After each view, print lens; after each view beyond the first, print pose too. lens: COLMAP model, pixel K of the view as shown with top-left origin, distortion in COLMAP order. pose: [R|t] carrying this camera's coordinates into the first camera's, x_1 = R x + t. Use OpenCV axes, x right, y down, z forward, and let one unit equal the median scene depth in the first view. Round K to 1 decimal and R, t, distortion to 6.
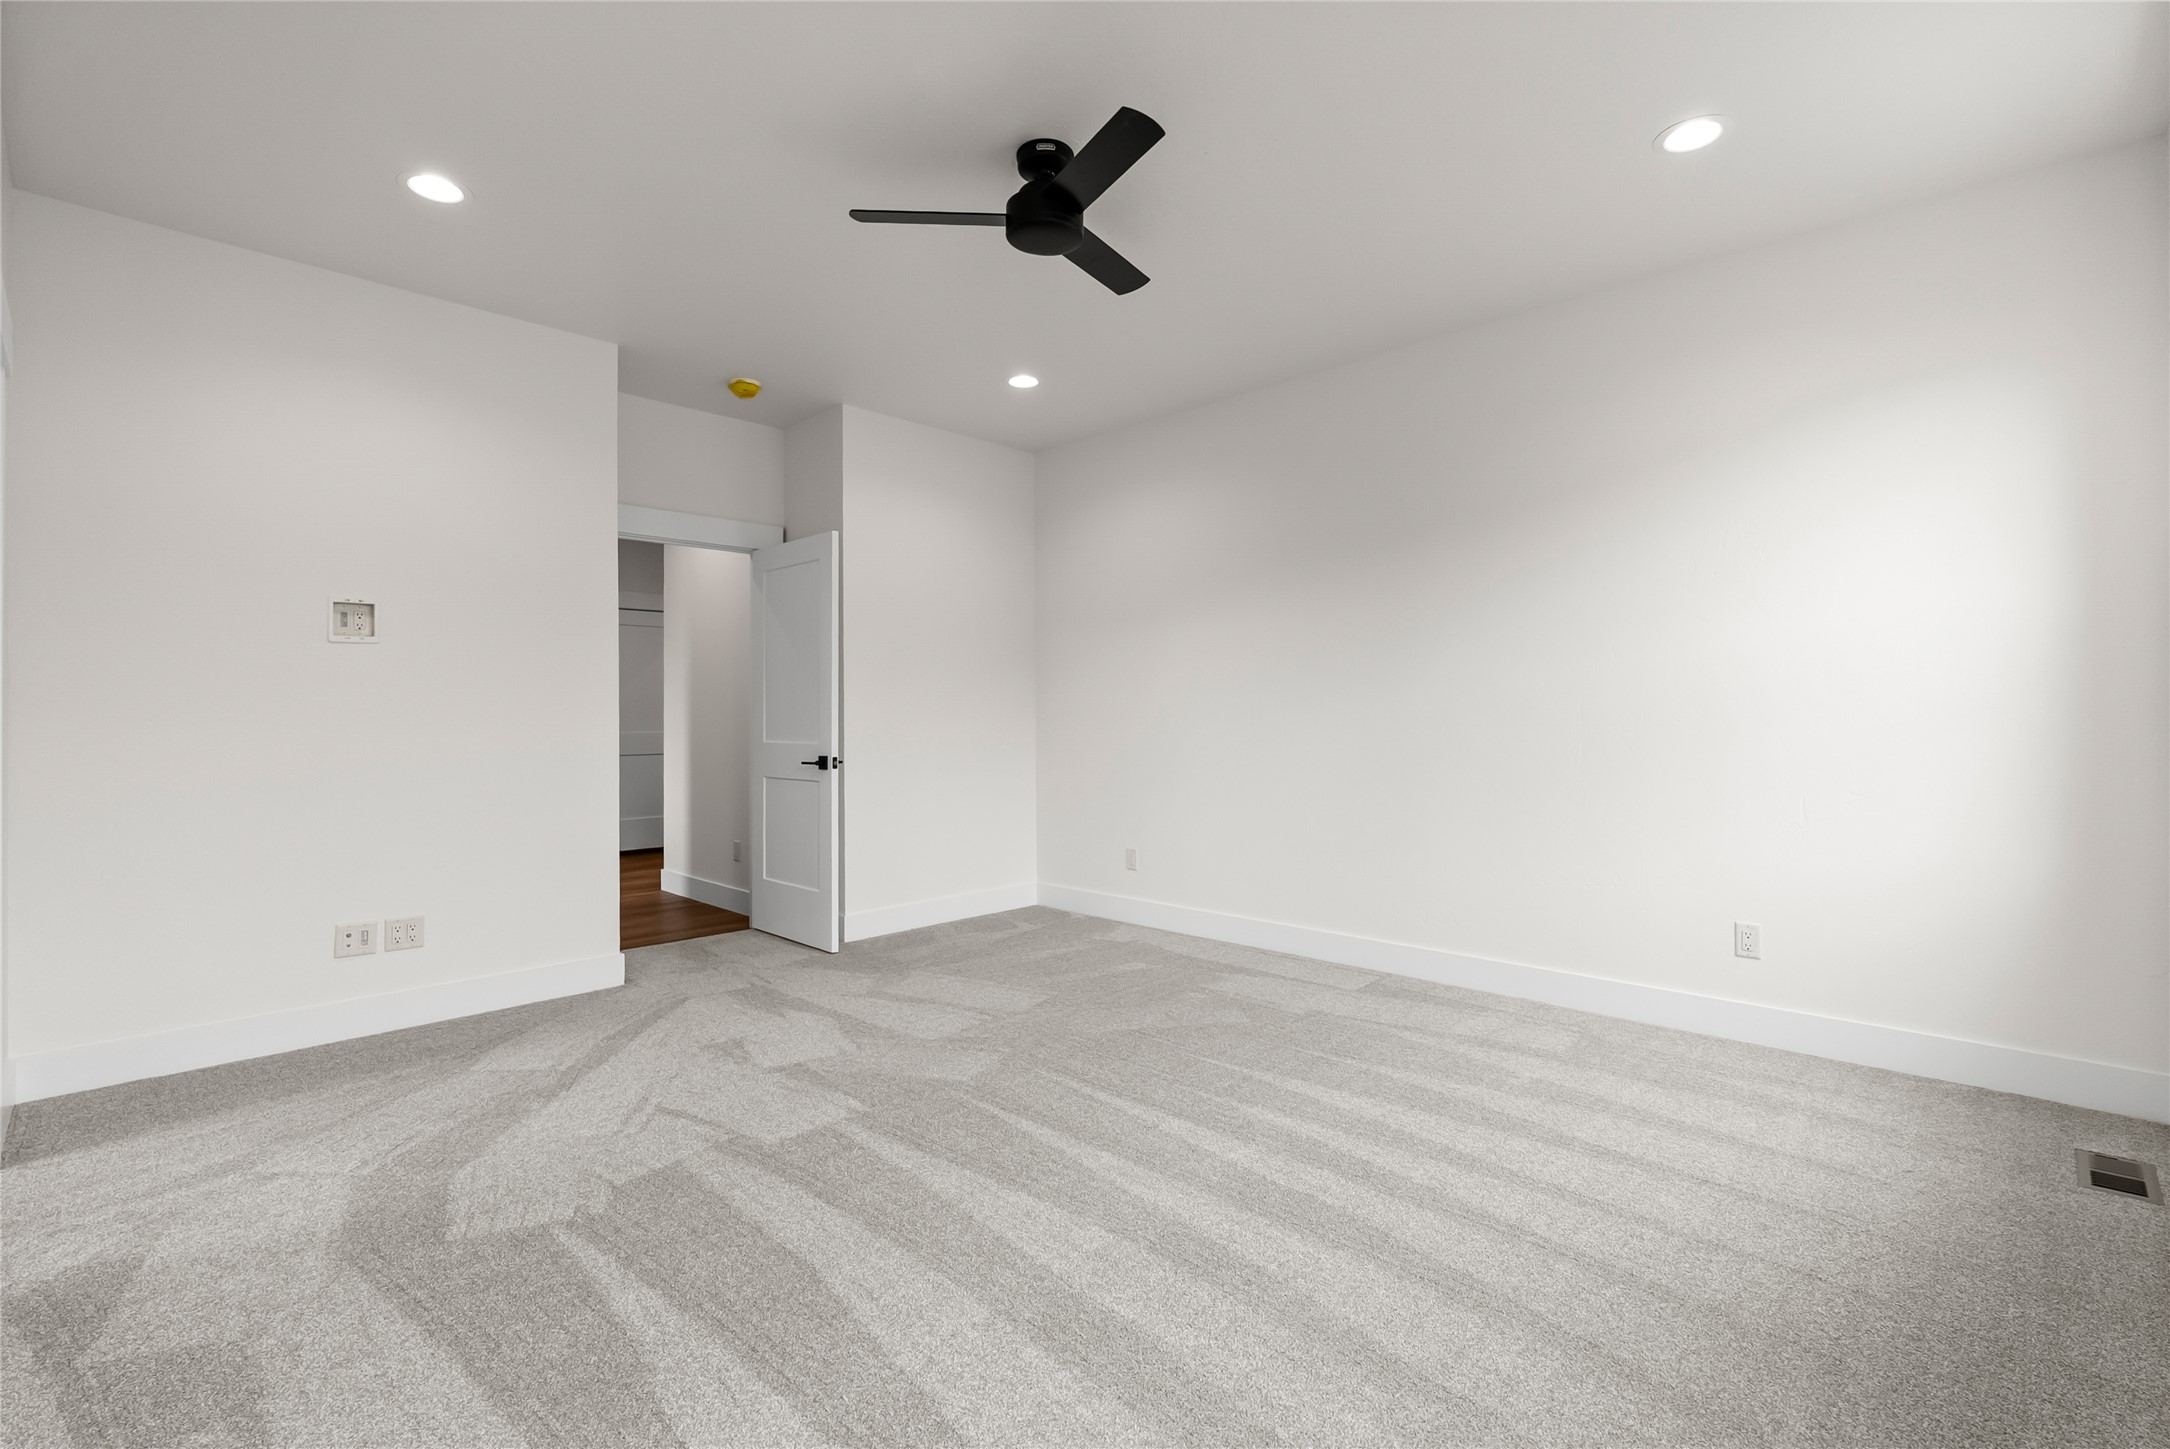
lens RADIAL K [[957.2, 0, 1093.7], [0, 957.2, 715.7], [0, 0, 1]] dist [-0.000139, 0.000353]
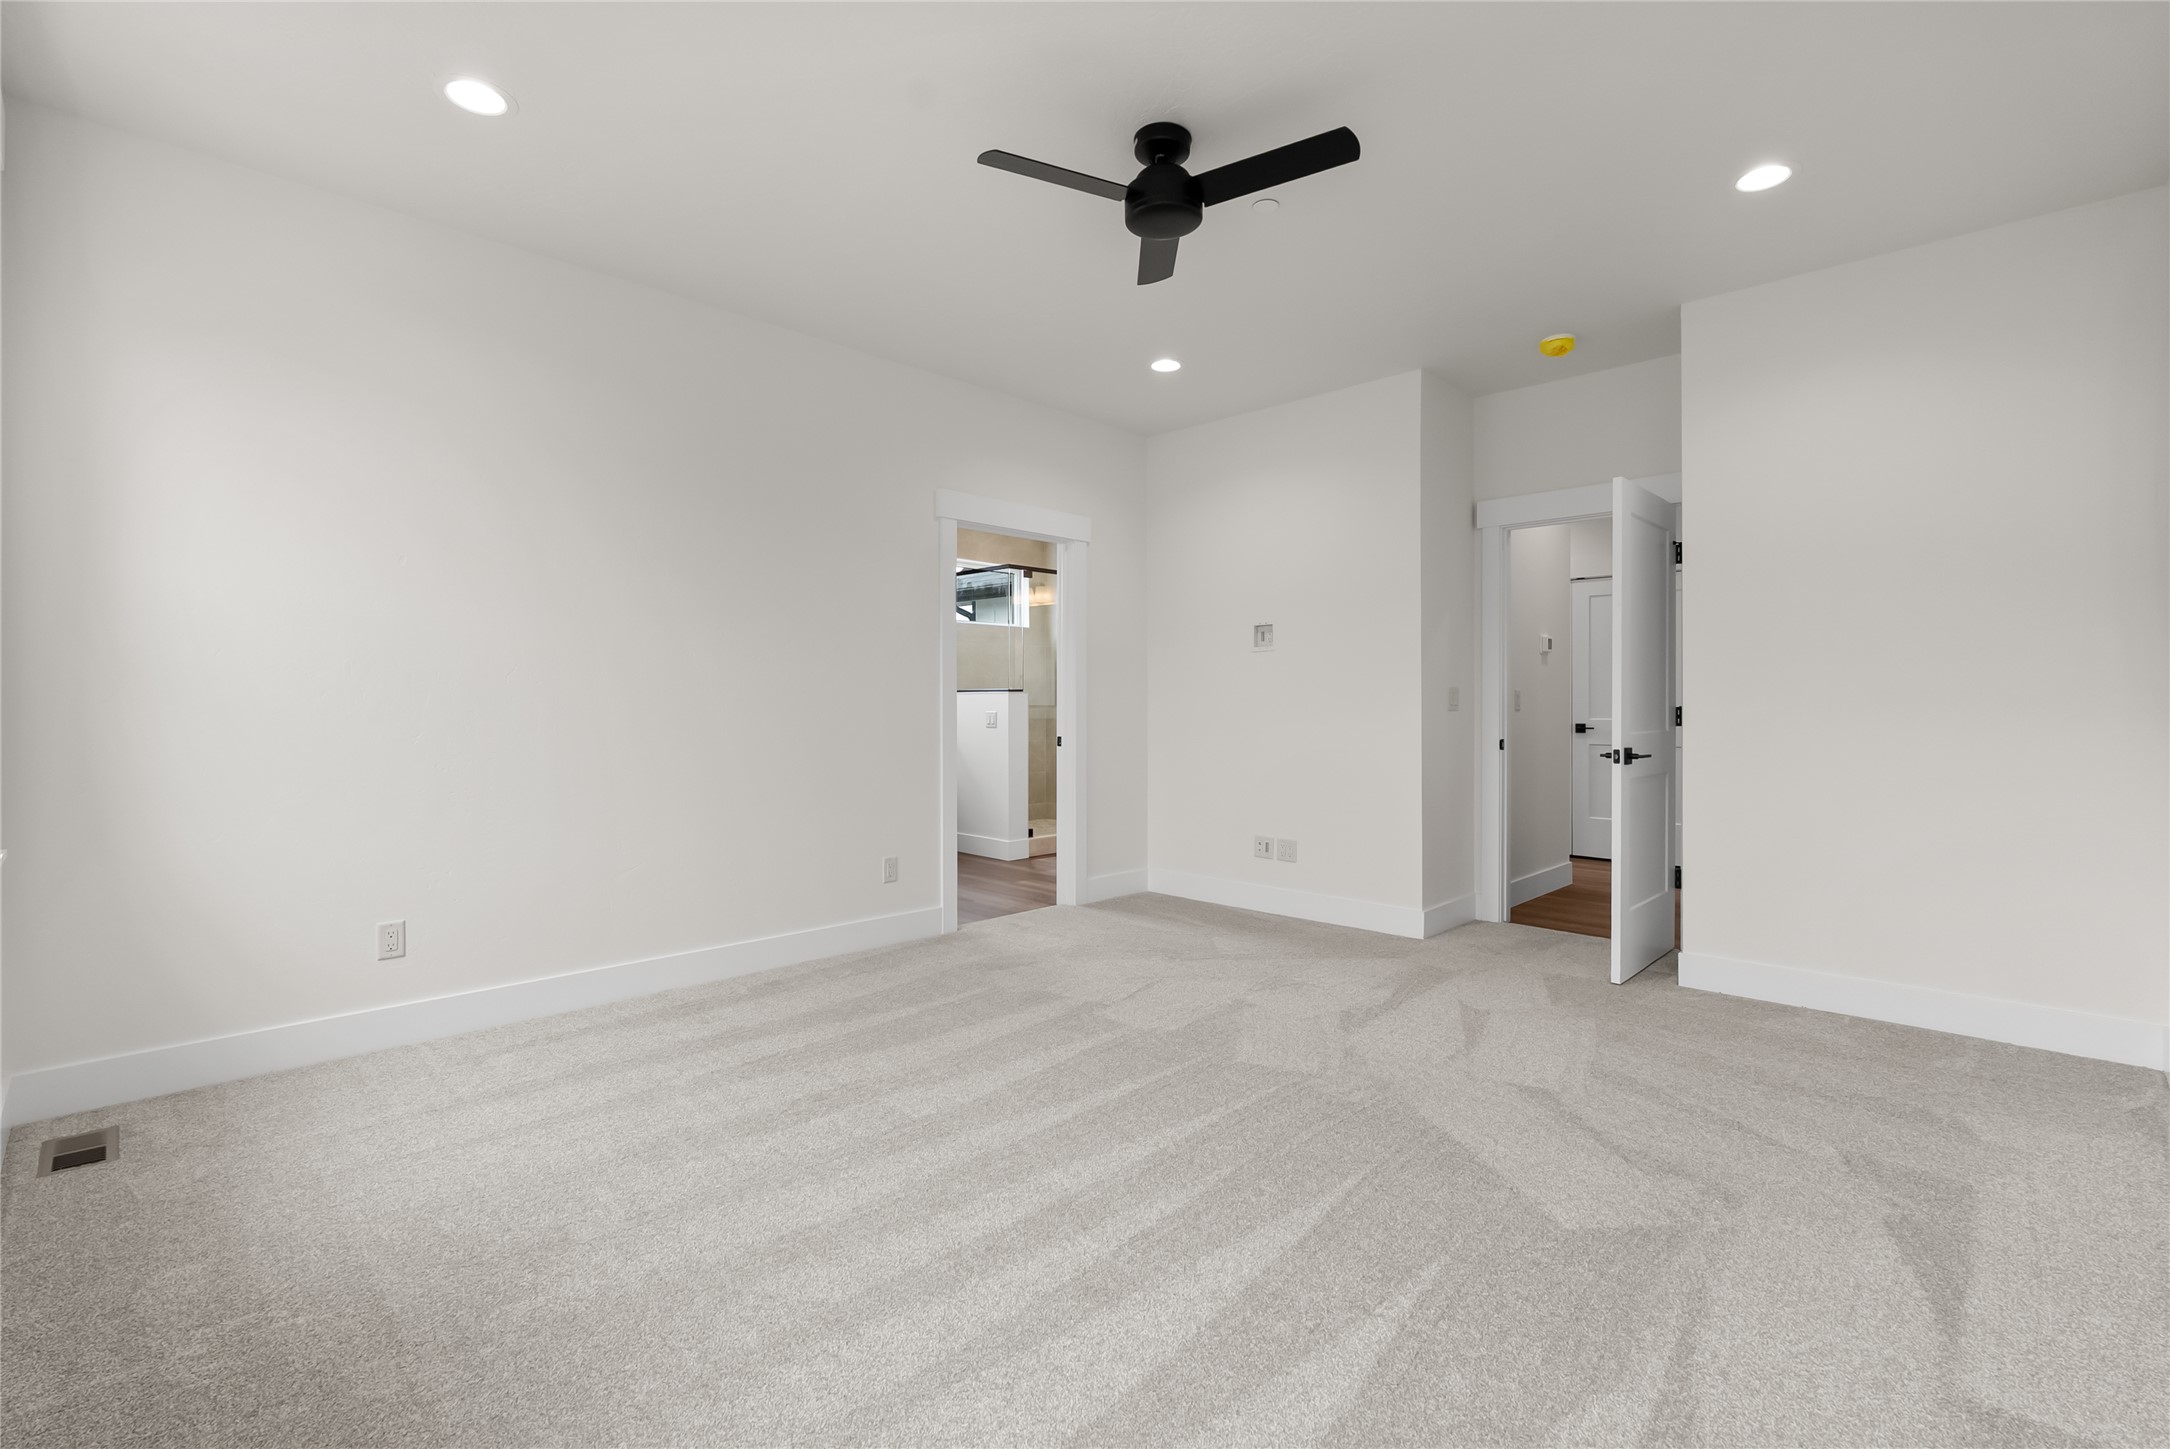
lens RADIAL K [[957.2, 0, 1093.7], [0, 957.2, 714.9], [0, 0, 1]] dist [-0.000139, 0.000353]
pose [[0.009363, 0.015304, -0.999839, 0.837426], [0.000554, 0.999883, 0.015310, 0.000955], [0.999956, -0.000698, 0.009353, 0.810993]]
